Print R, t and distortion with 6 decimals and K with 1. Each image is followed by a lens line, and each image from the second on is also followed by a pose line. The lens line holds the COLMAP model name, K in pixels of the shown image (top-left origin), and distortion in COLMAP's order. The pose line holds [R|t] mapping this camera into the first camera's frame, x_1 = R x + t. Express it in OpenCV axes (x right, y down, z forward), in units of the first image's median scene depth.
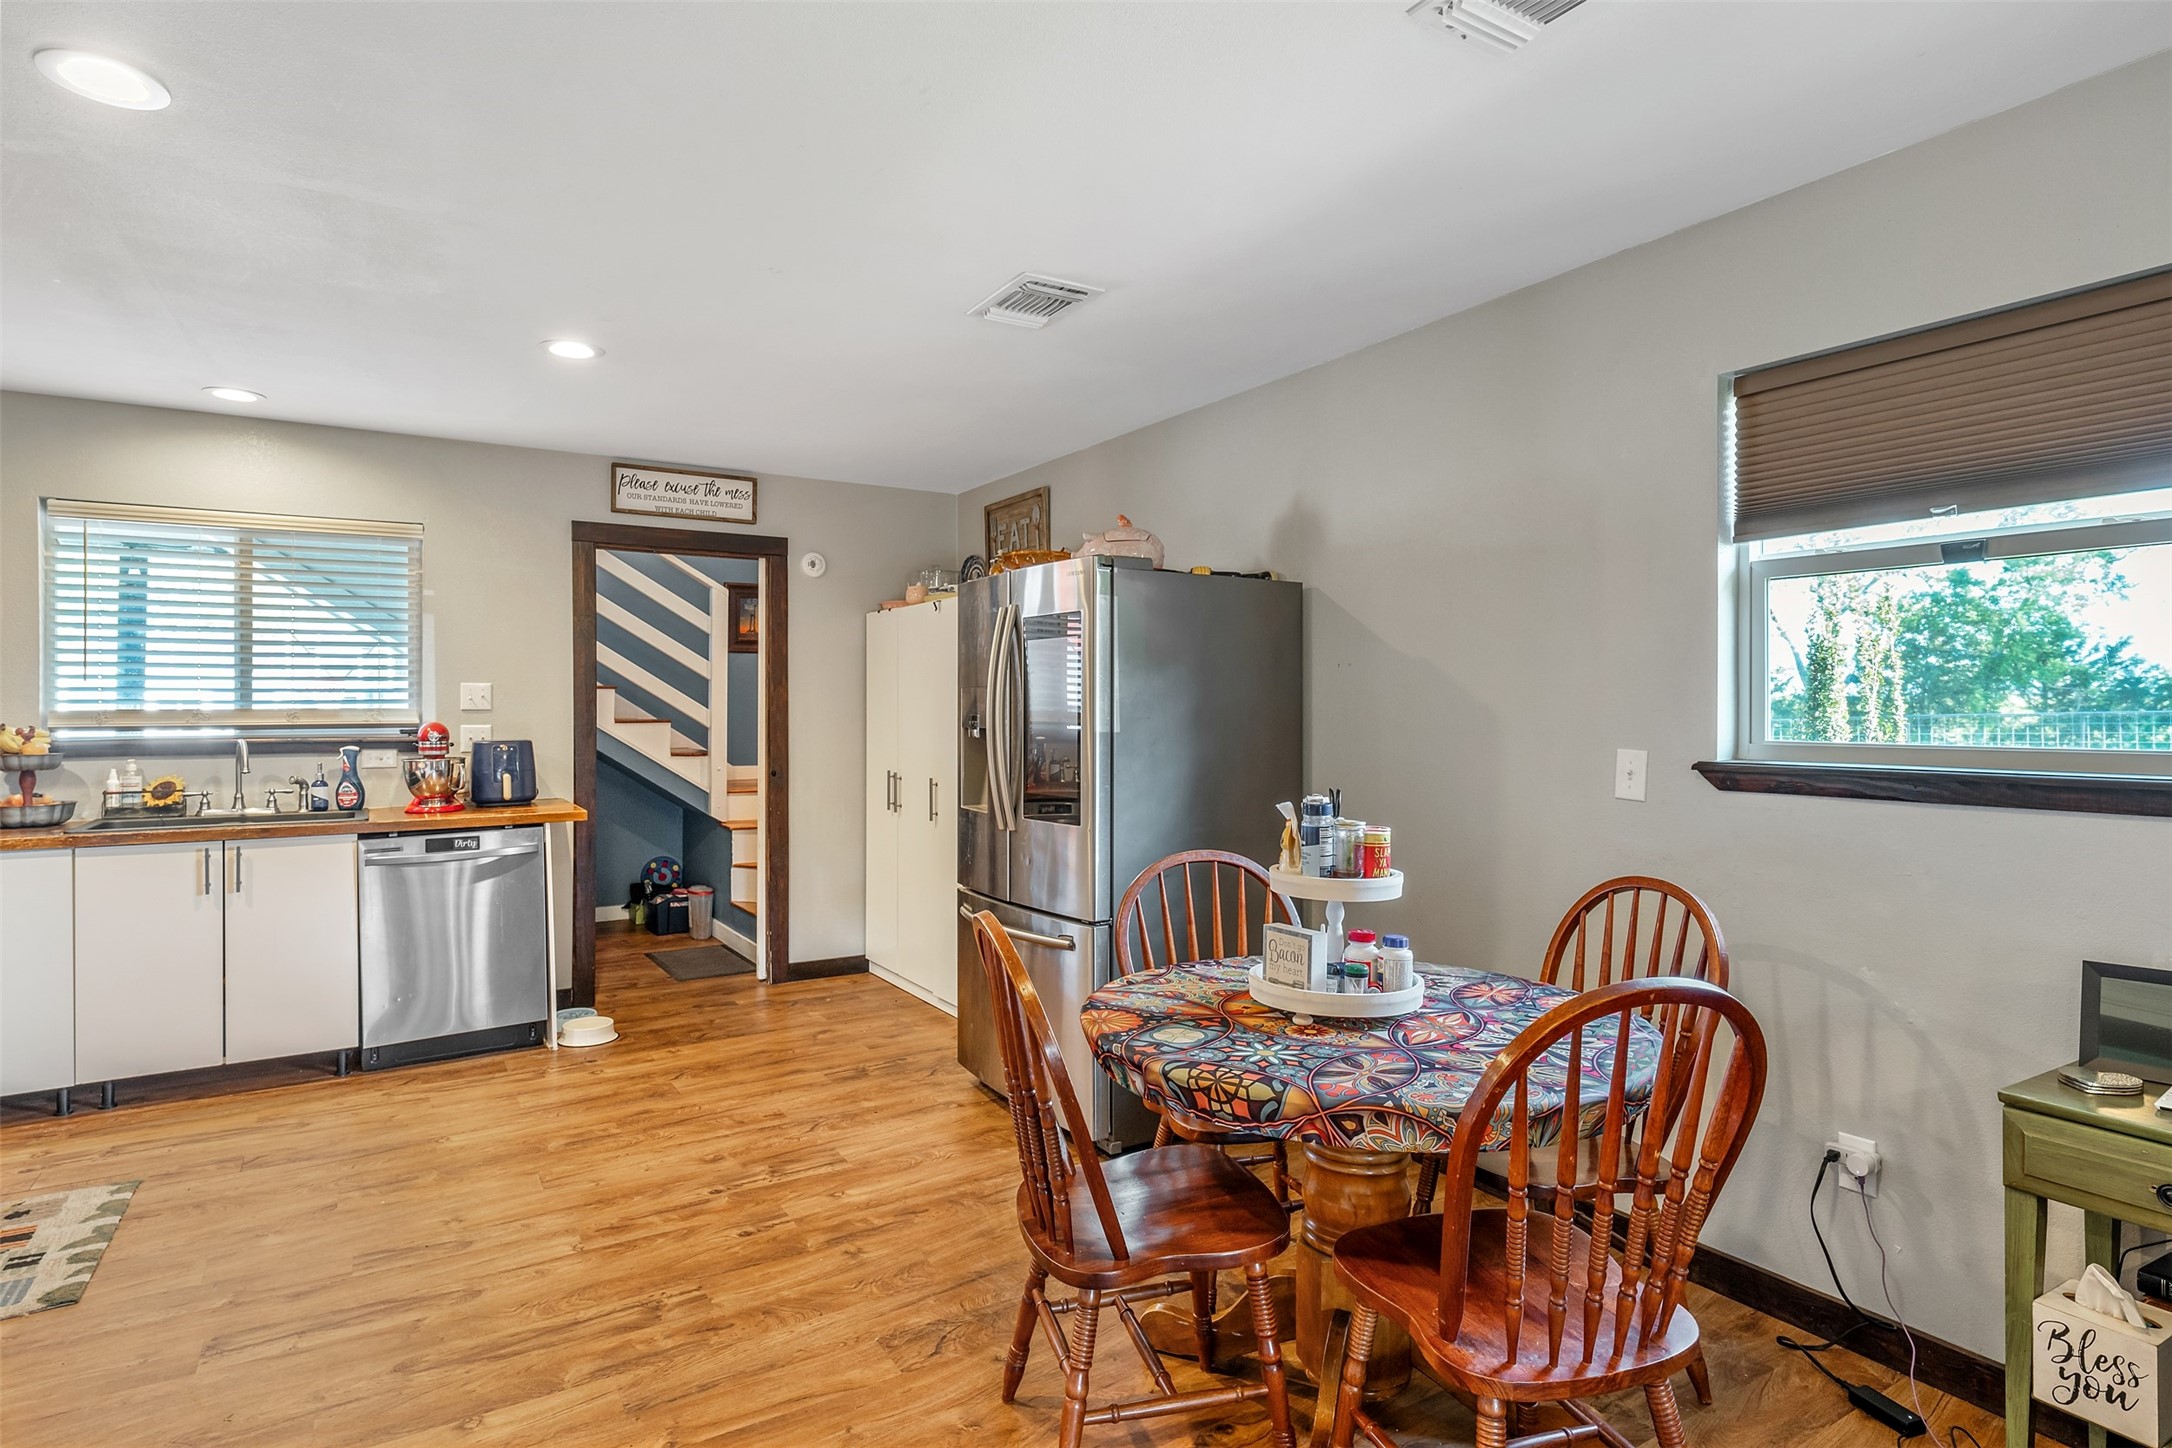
lens RADIAL K [[1150.0, 0, 1085.1], [0, 1150.0, 706.7], [0, 0, 1]] dist [0.003351, 0.000200]
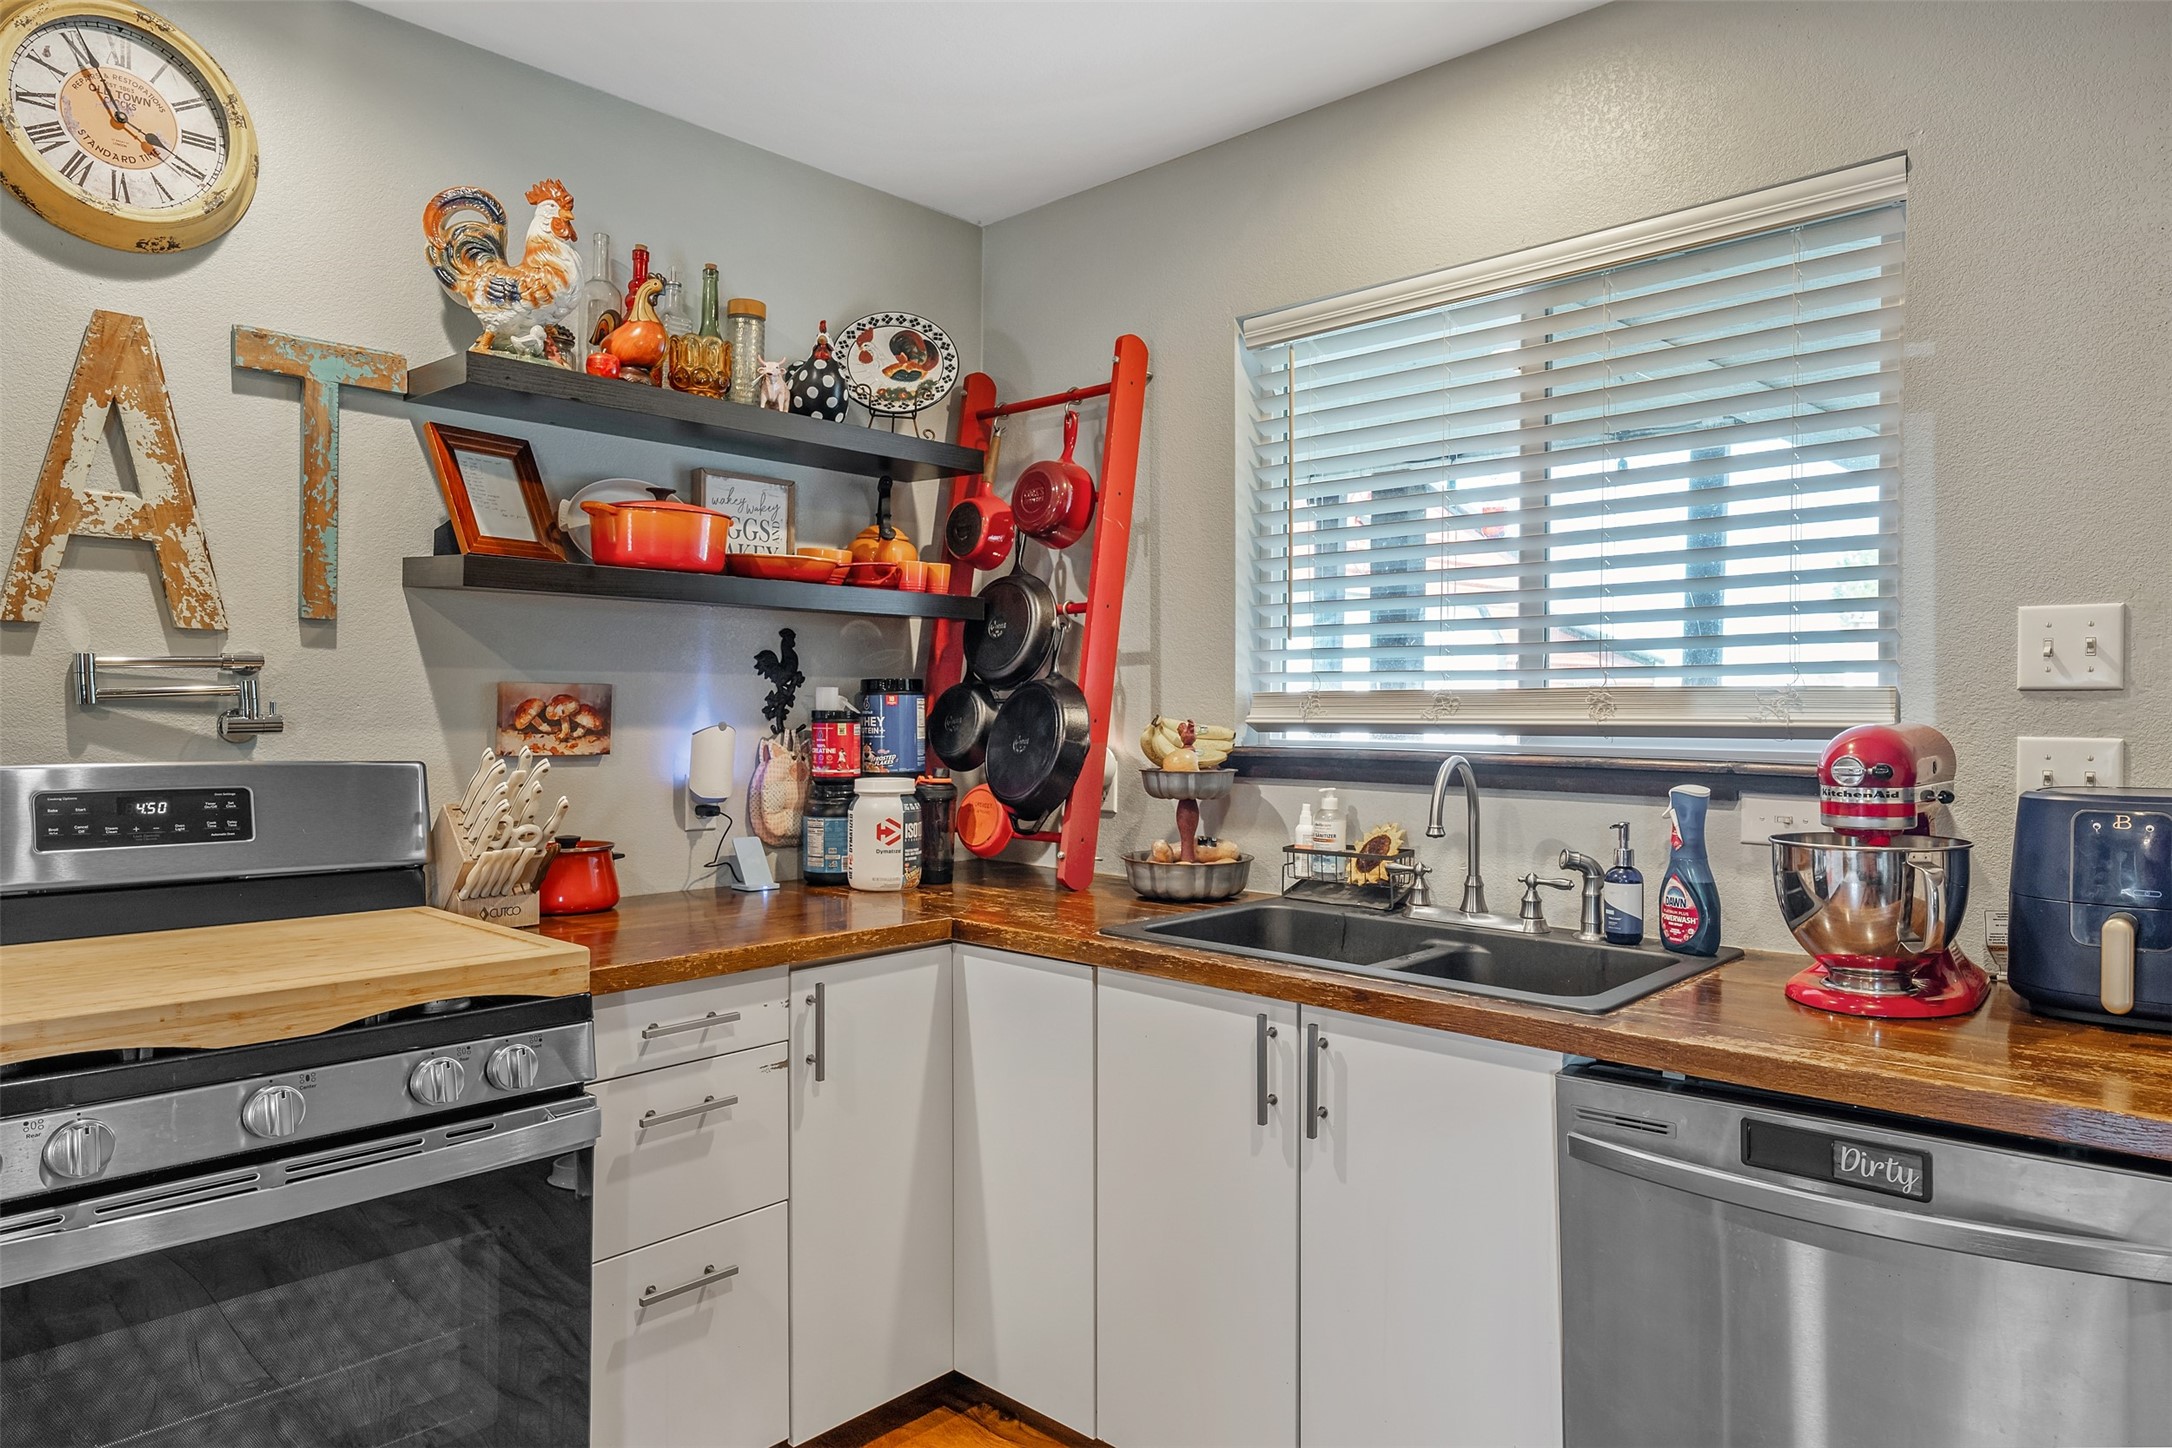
lens RADIAL K [[1329.8, 0, 1087.8], [0, 1329.8, 711.2], [0, 0, 1]] dist [0.006383, 0.001123]
pose [[0.261192, 0.006758, -0.965263, -0.270587], [-0.001315, 0.999977, 0.006645, 0.007428], [0.965286, -0.000466, 0.261195, 0.707481]]
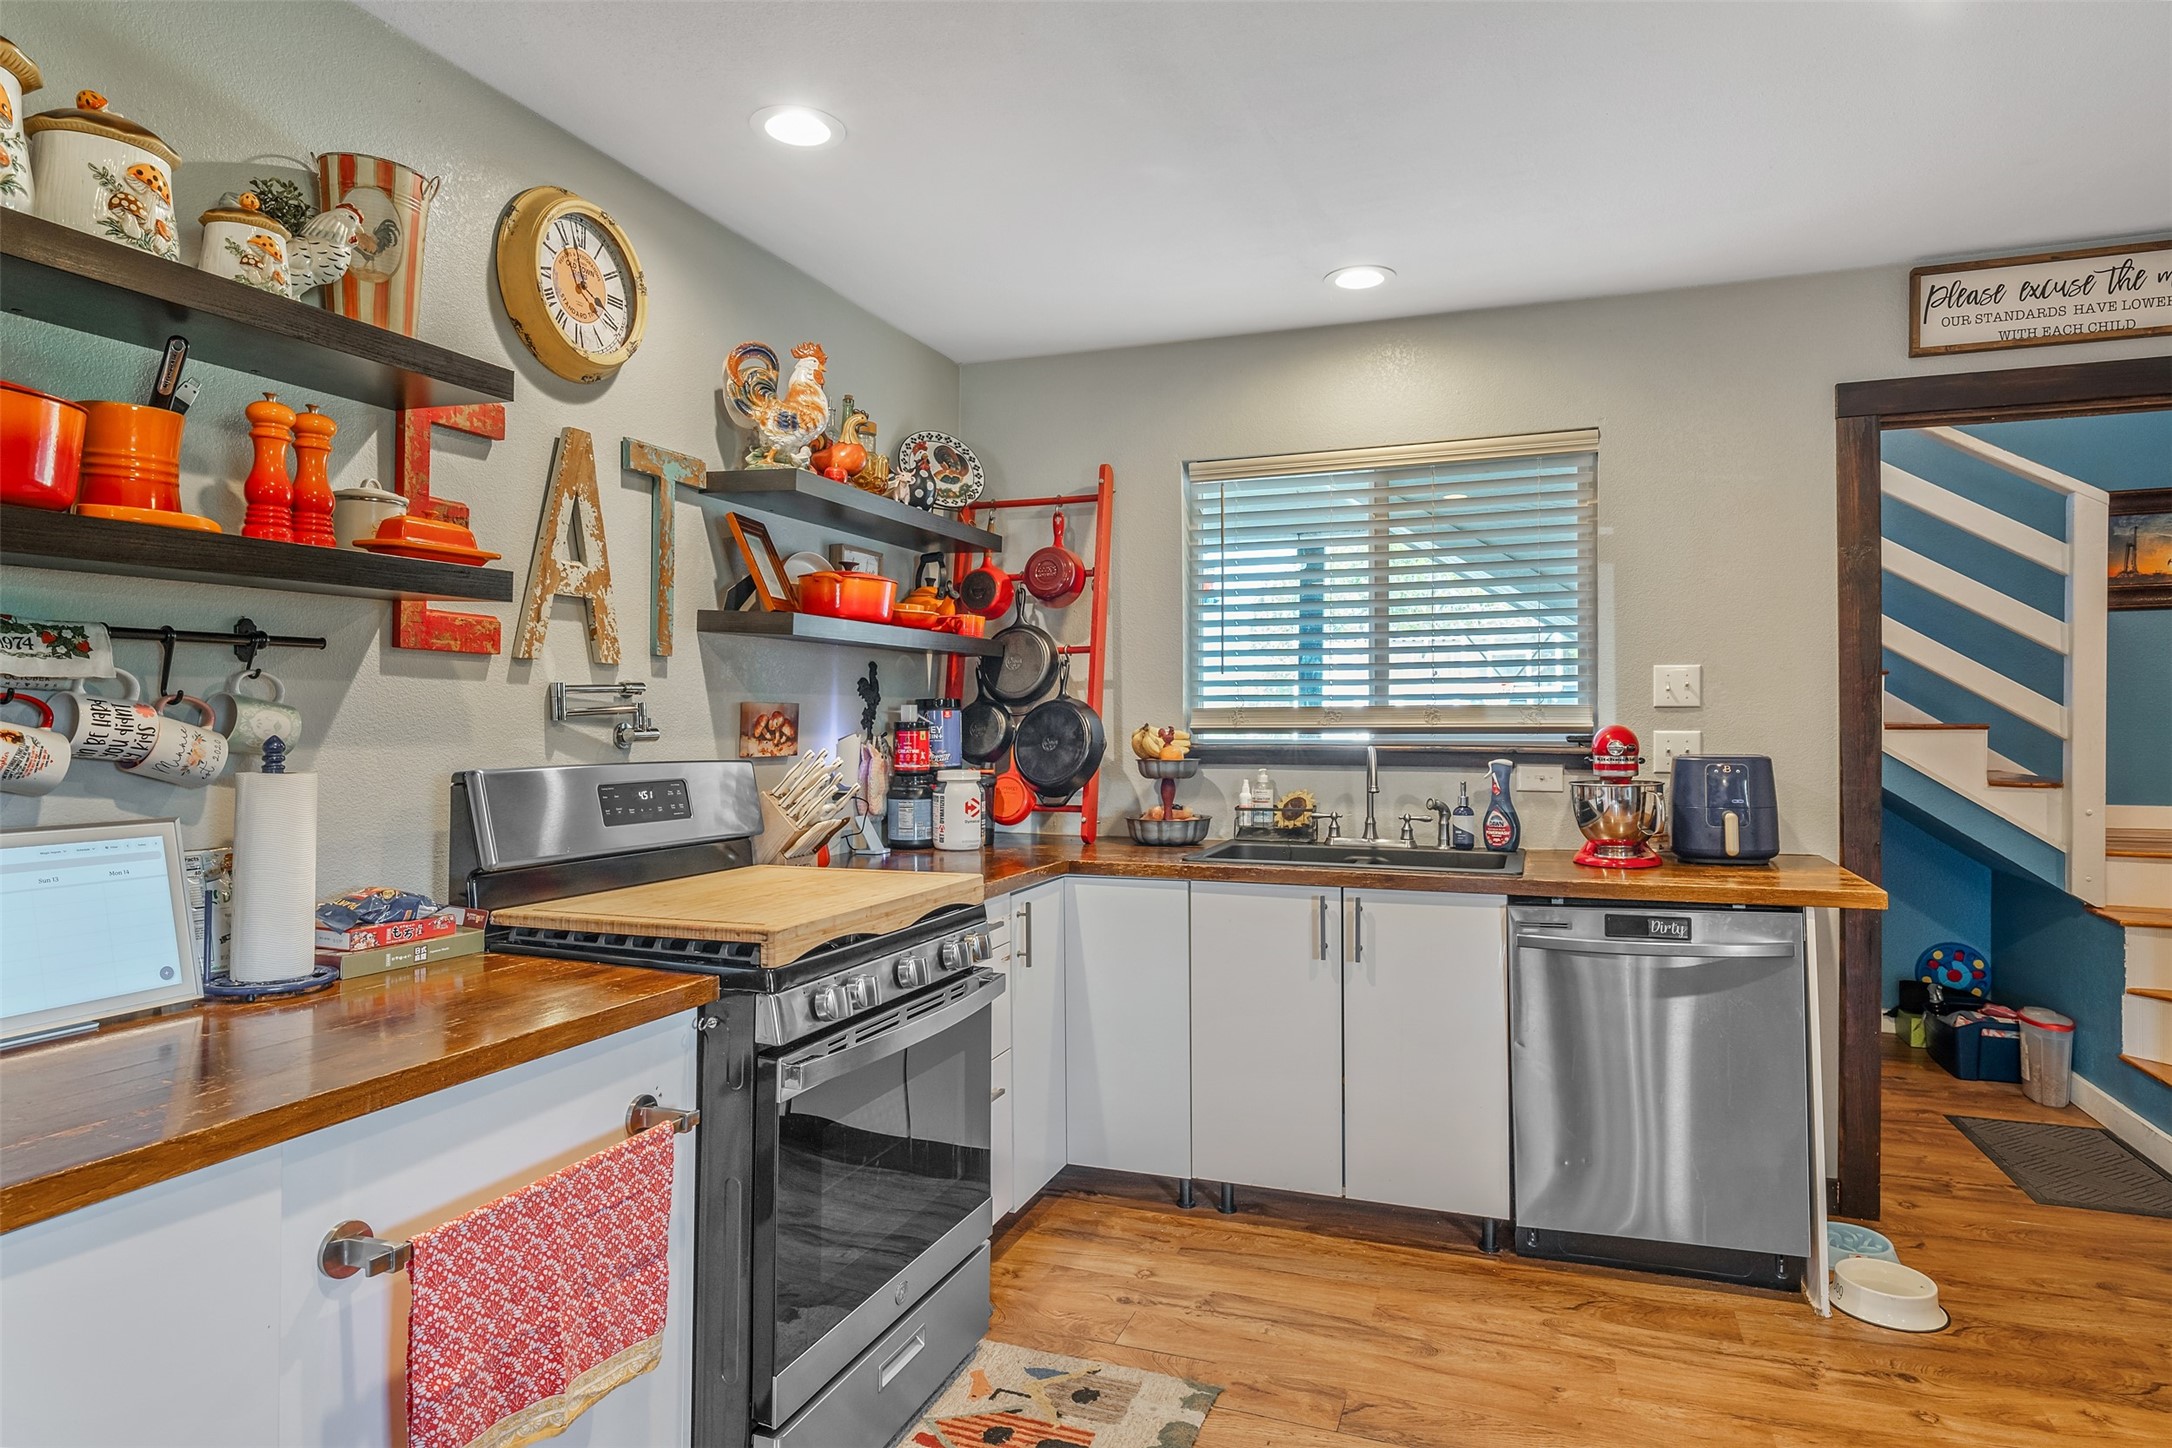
lens RADIAL K [[1222.6, 0, 1090.3], [0, 1222.6, 716.1], [0, 0, 1]] dist [0.003439, 0.001154]
pose [[0.614062, 0.000541, -0.789258, -0.211797], [0.002650, 0.999993, 0.002747, 0.005733], [0.789253, -0.003778, 0.614056, 0.357978]]
